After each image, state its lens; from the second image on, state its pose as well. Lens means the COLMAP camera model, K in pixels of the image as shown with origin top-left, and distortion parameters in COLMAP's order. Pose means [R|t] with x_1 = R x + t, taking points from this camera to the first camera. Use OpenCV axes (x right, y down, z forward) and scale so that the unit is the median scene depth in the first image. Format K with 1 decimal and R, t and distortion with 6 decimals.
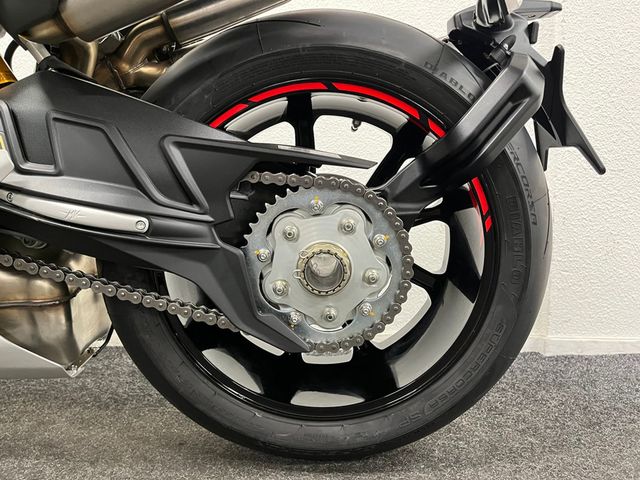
lens RADIAL K [[486.4, 0, 320.0], [0, 486.4, 240.0], [0, 0, 1]] dist [0.025412, -0.003434]
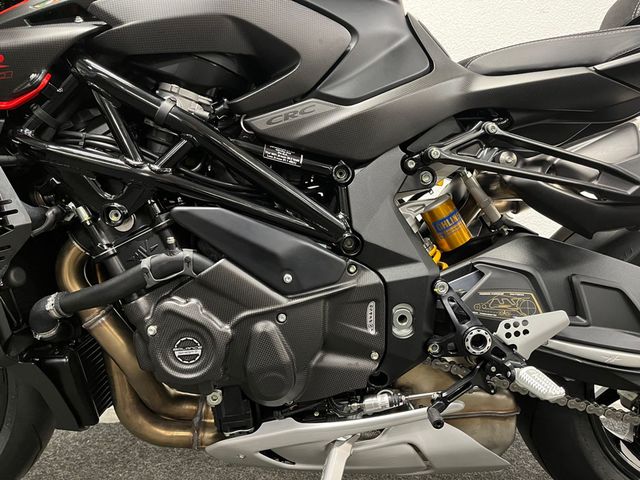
lens RADIAL K [[486.4, 0, 320.0], [0, 486.4, 240.0], [0, 0, 1]] dist [0.025412, -0.003434]
pose [[0.999249, -0.010667, 0.037256, -1.146110], [0.012701, 0.998416, -0.054805, -0.263724], [-0.036612, 0.055237, 0.997802, -0.260635]]
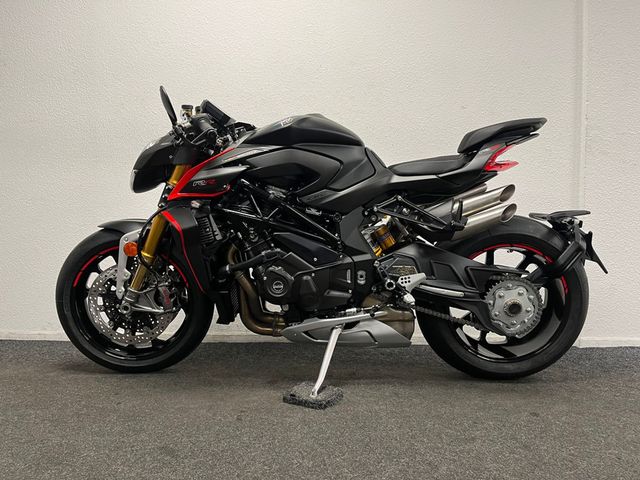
lens RADIAL K [[486.4, 0, 320.0], [0, 486.4, 240.0], [0, 0, 1]] dist [0.025412, -0.003434]
pose [[0.999931, -0.007450, -0.009051, -1.124503], [0.007085, 0.999186, -0.039721, -0.240256], [0.009339, 0.039654, 0.999170, -1.981564]]
